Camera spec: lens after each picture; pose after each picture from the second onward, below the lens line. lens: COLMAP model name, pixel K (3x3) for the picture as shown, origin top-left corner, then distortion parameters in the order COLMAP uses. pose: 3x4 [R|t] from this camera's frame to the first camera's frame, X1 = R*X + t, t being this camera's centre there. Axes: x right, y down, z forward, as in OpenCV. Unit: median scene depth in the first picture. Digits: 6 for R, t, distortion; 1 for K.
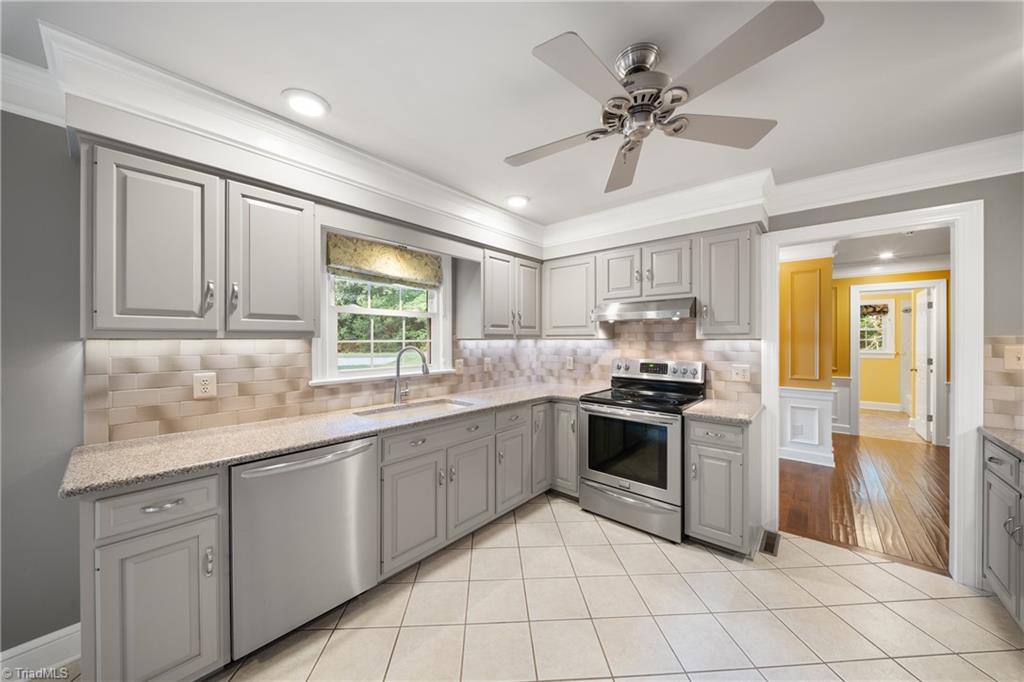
lens RADIAL K [[354.2, 0, 514.6], [0, 354.2, 339.9], [0, 0, 1]] dist [0.000371, -0.000116]
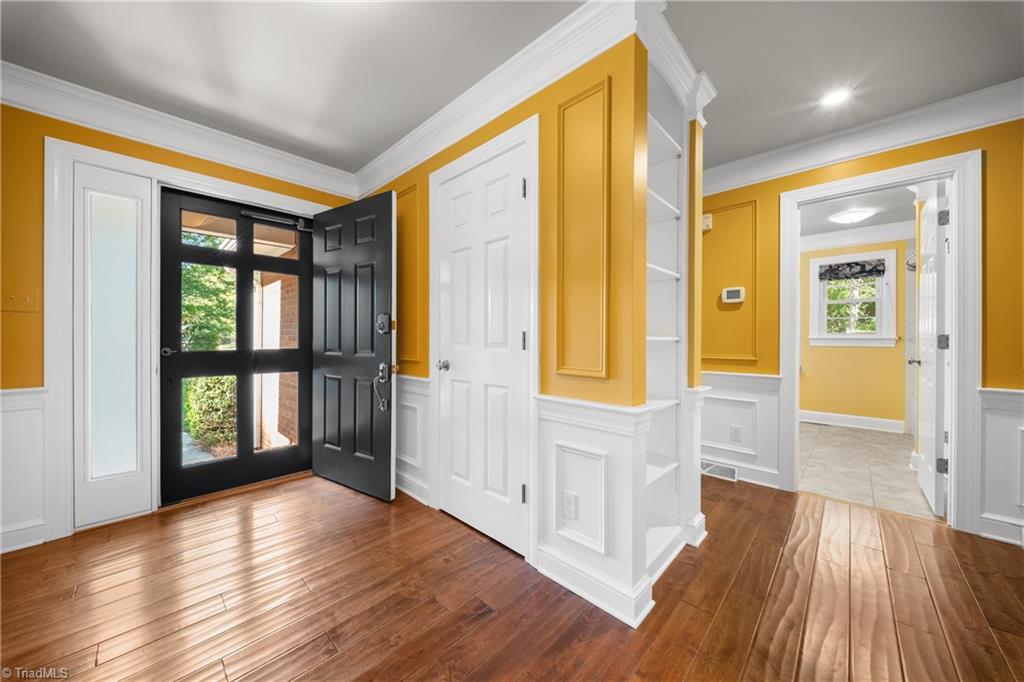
lens RADIAL K [[353.0, 0, 510.0], [0, 353.0, 339.0], [0, 0, 1]] dist [0.000013, -0.000047]
pose [[0.998595, 0.002628, -0.052918, 1.045382], [-0.002580, 0.999996, 0.000971, 0.095946], [0.052921, -0.000833, 0.998598, 0.845168]]
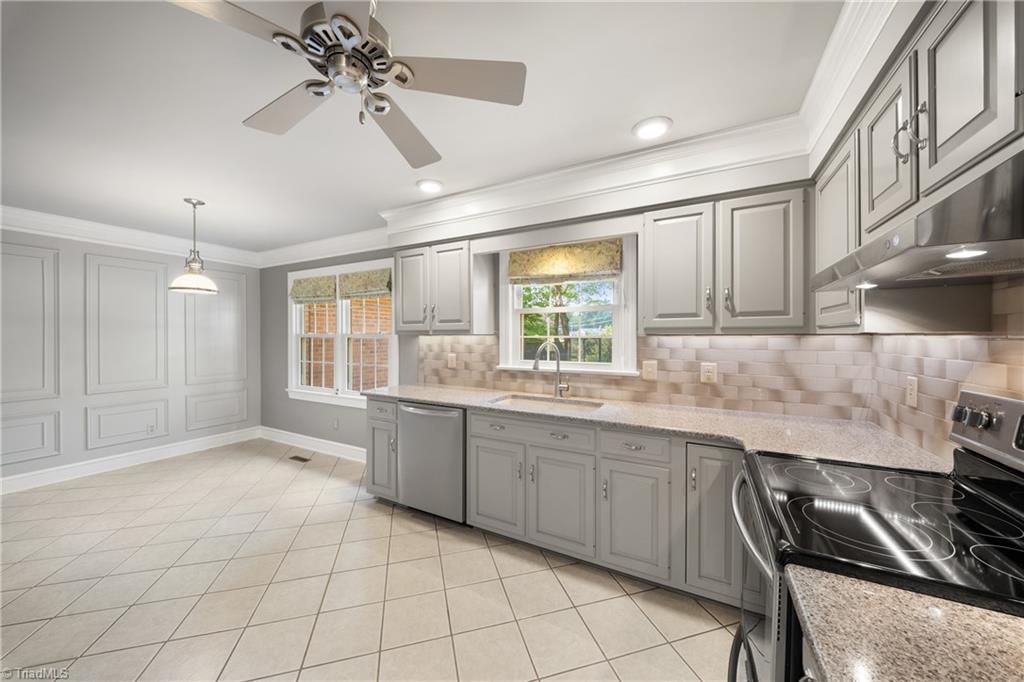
lens RADIAL K [[361.7, 0, 510.8], [0, 361.7, 336.7], [0, 0, 1]] dist [0.001018, 0.000004]
pose [[0.209121, 0.003886, -0.977882, 0.605316], [-0.001104, 0.999992, 0.003738, -0.000718], [0.977889, 0.000298, 0.209123, 0.571197]]
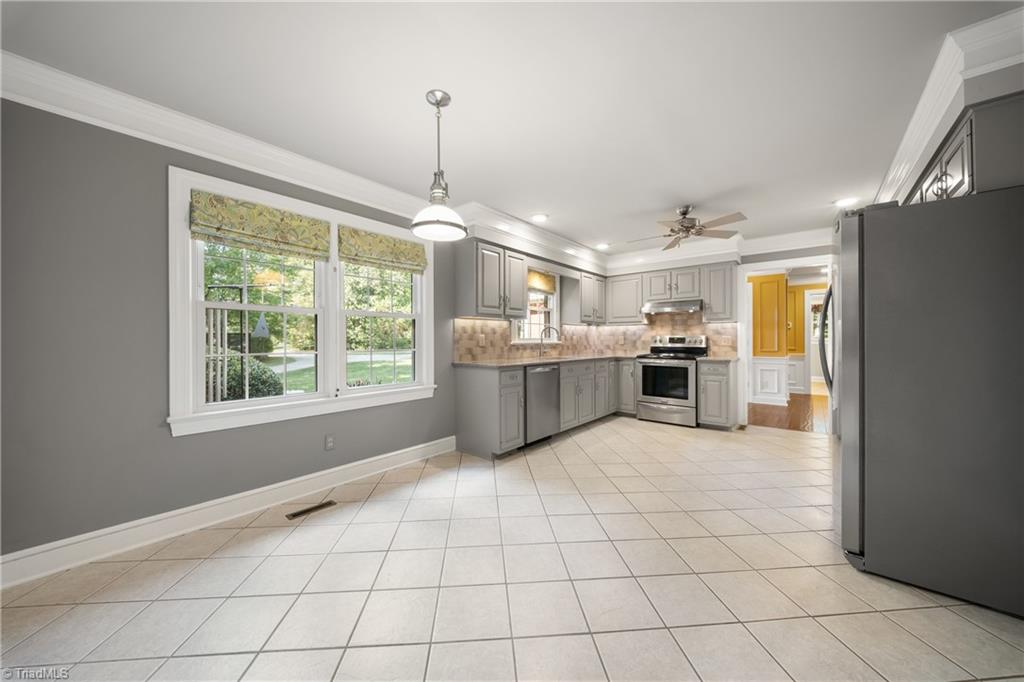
lens RADIAL K [[354.2, 0, 514.6], [0, 354.2, 339.9], [0, 0, 1]] dist [0.000371, -0.000116]
pose [[0.999899, -0.002815, 0.013927, -0.442329], [0.002813, 0.999996, 0.000171, 0.078402], [-0.013928, -0.000132, 0.999903, -0.747157]]
